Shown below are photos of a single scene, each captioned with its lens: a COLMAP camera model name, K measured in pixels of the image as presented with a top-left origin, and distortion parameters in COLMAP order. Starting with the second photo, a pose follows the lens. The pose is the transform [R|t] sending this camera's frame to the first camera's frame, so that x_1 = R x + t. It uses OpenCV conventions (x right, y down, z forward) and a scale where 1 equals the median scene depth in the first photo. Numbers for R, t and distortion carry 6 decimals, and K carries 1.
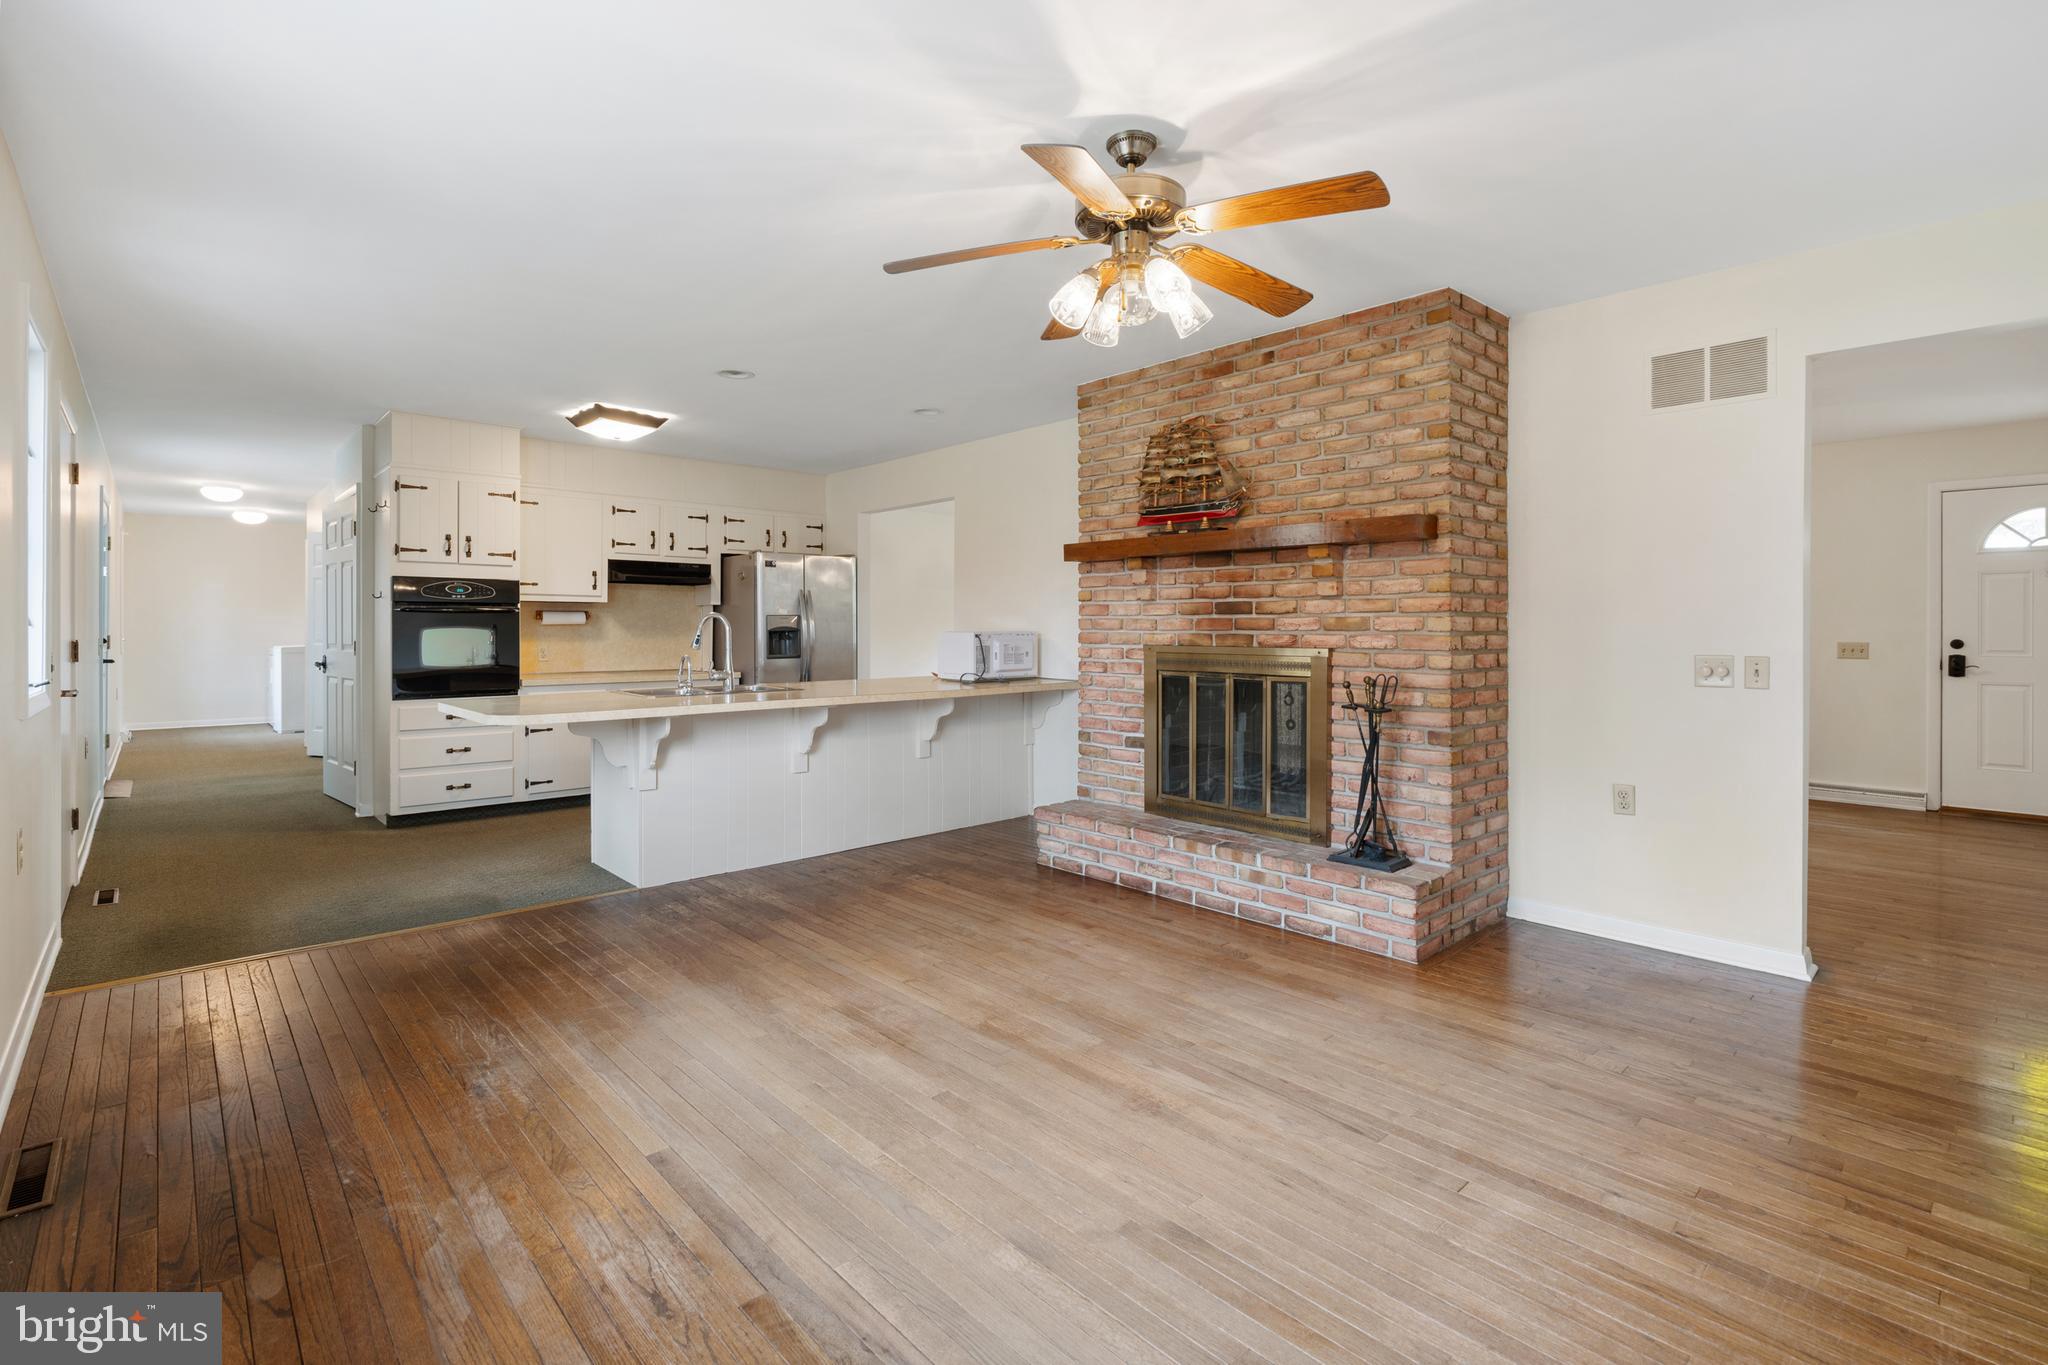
lens RADIAL K [[939.0, 0, 1014.6], [0, 939.0, 628.0], [0, 0, 1]] dist [-0.004111, 0.000503]
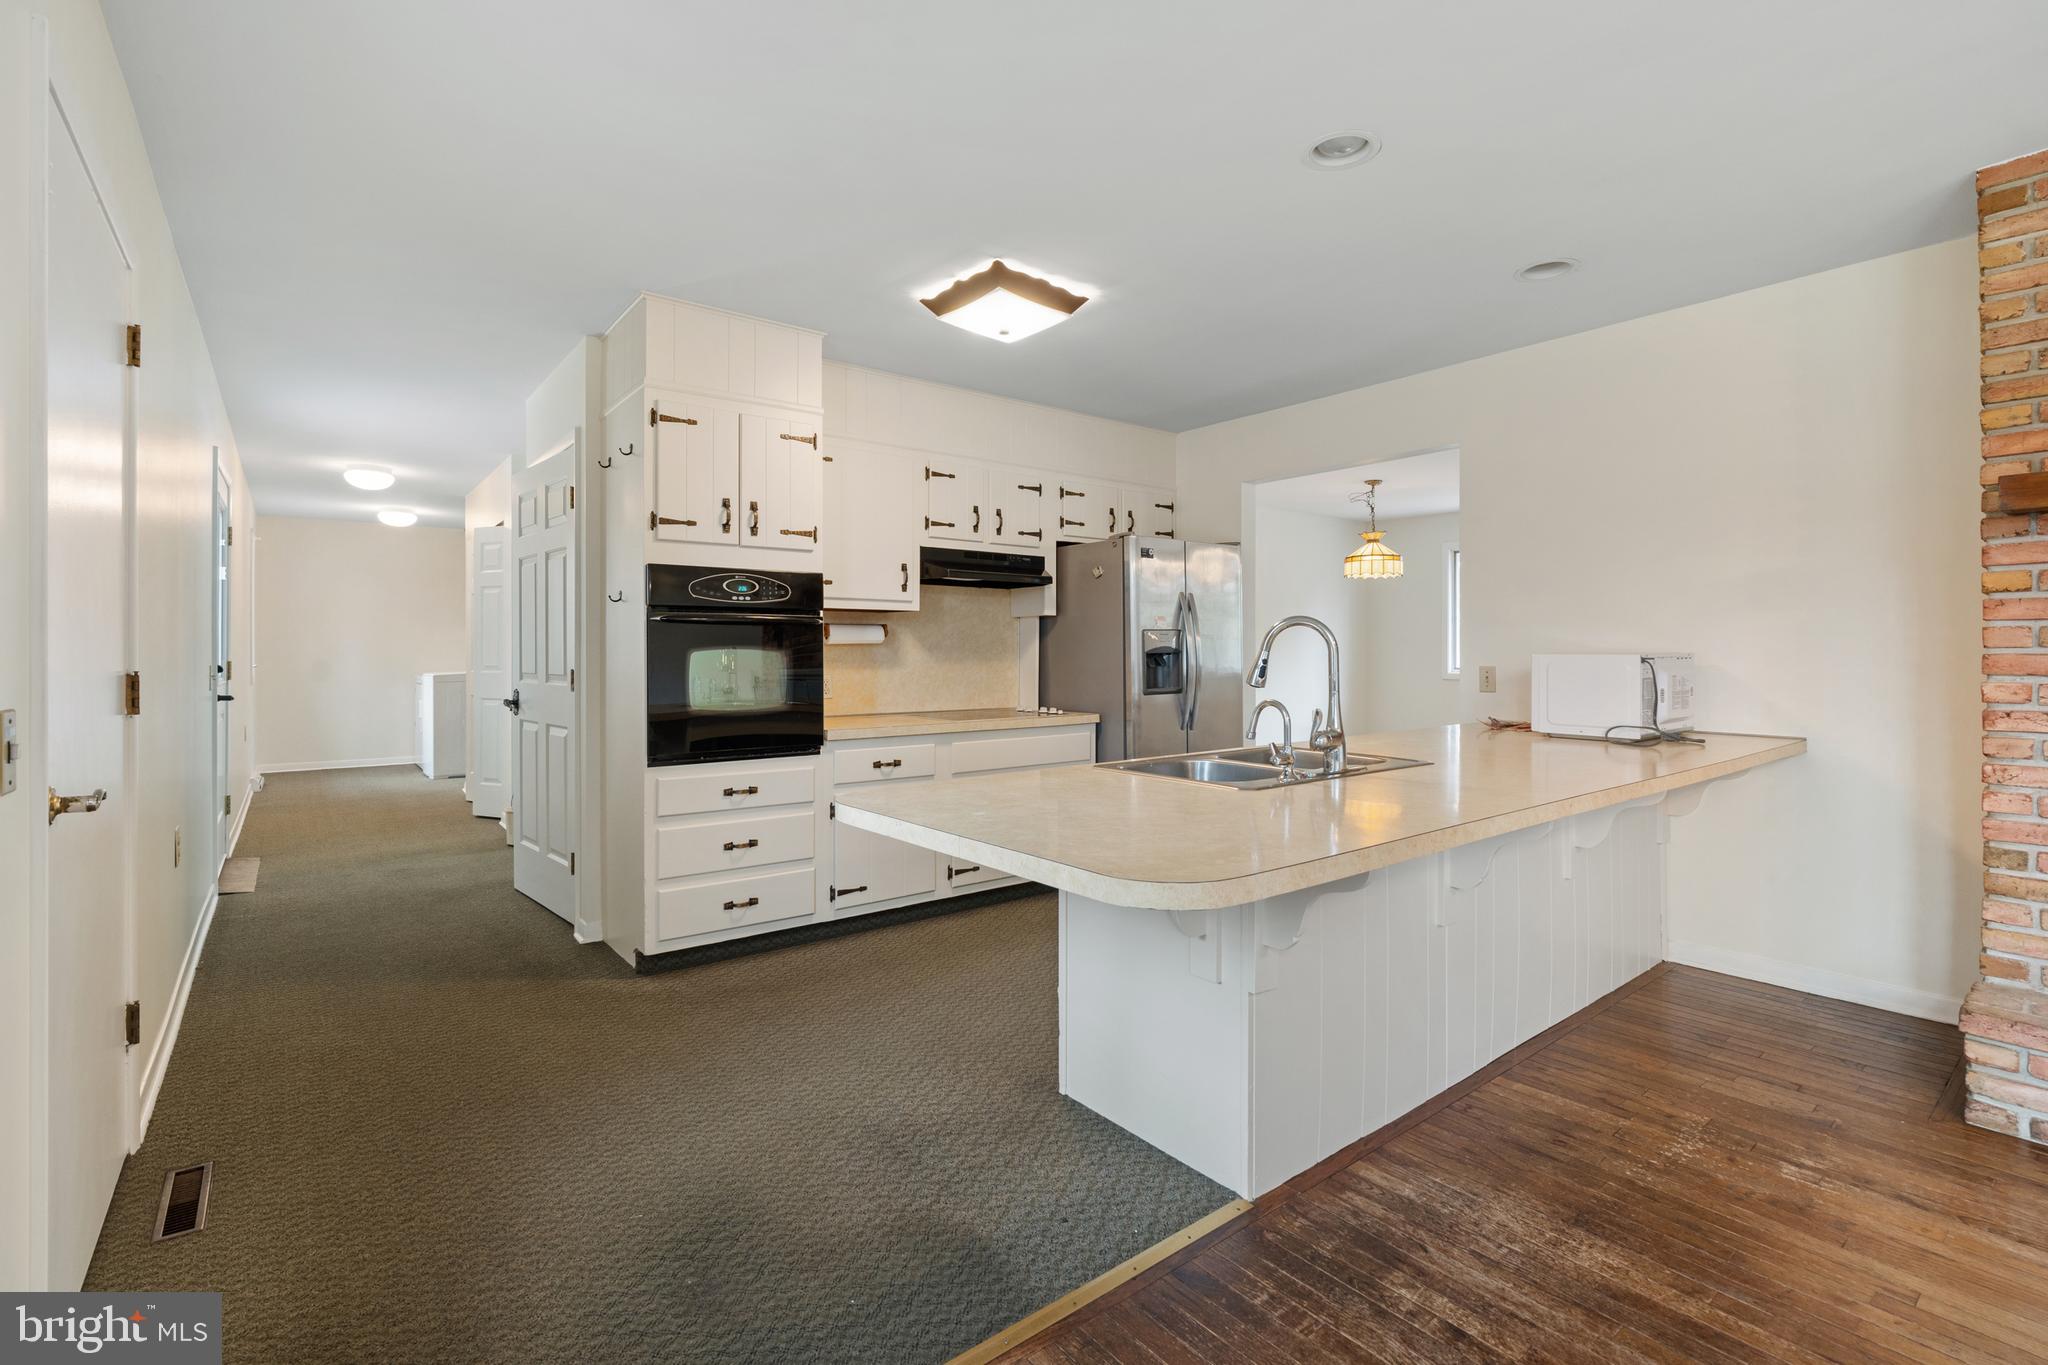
lens RADIAL K [[933.4, 0, 1022.4], [0, 933.4, 649.3], [0, 0, 1]] dist [-0.004637, 0.000764]
pose [[0.996851, -0.002232, -0.079269, -0.380854], [0.002031, 0.999995, -0.002620, 0.002459], [0.079274, 0.002451, 0.996850, 0.422279]]
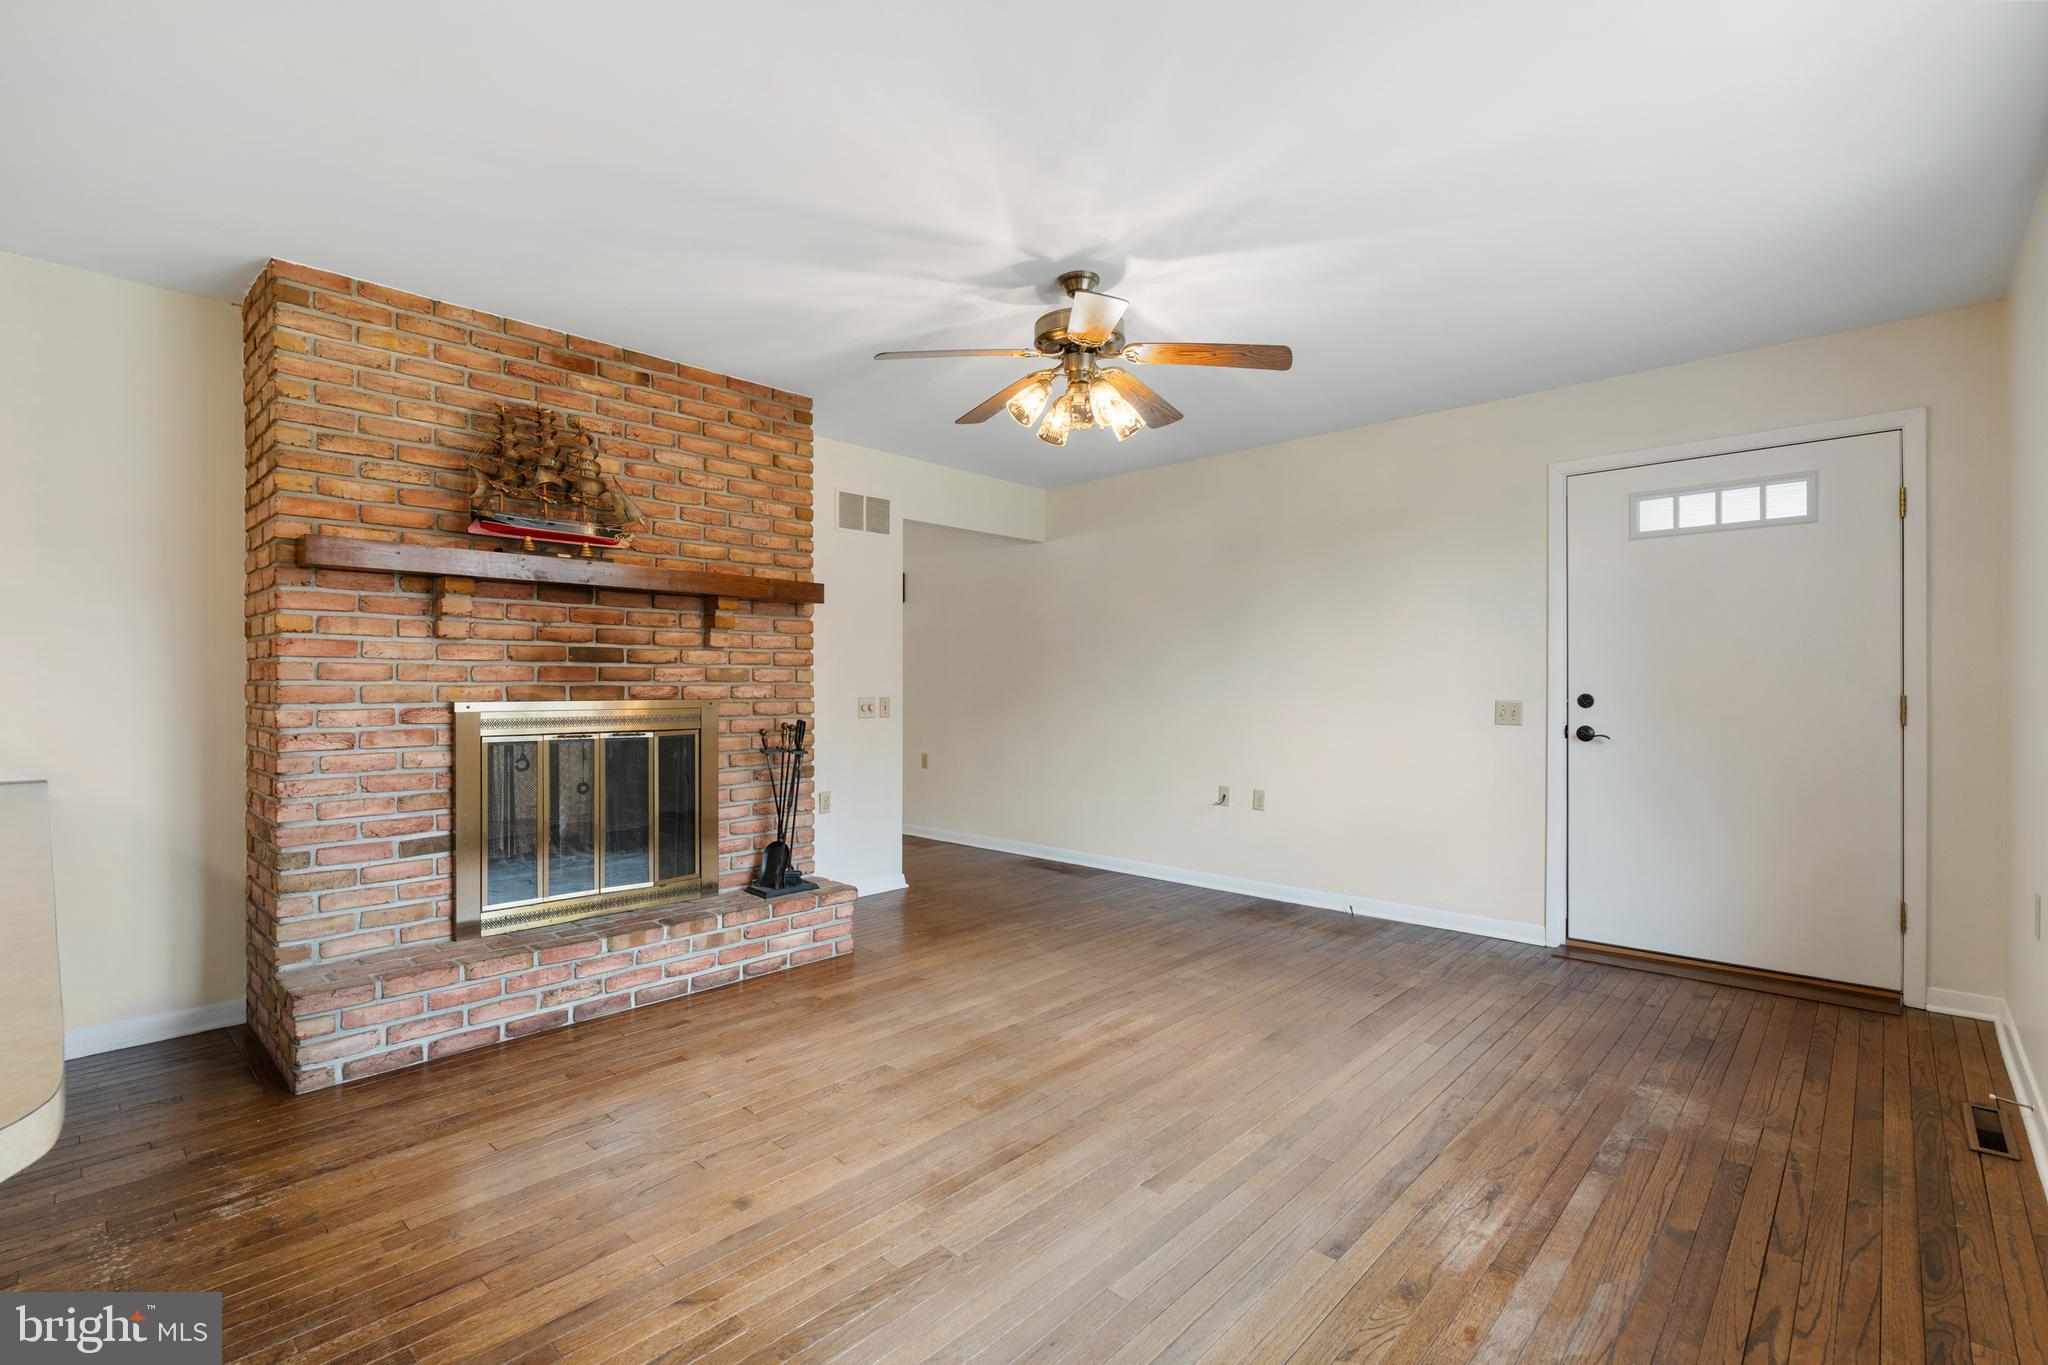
lens RADIAL K [[922.1, 0, 1023.5], [0, 922.1, 688.3], [0, 0, 1]] dist [-0.005920, 0.001134]
pose [[-0.076903, -0.007347, 0.997011, -0.494650], [-0.001505, 0.999973, 0.007253, 0.001709], [-0.997037, -0.000942, -0.076912, 0.541000]]
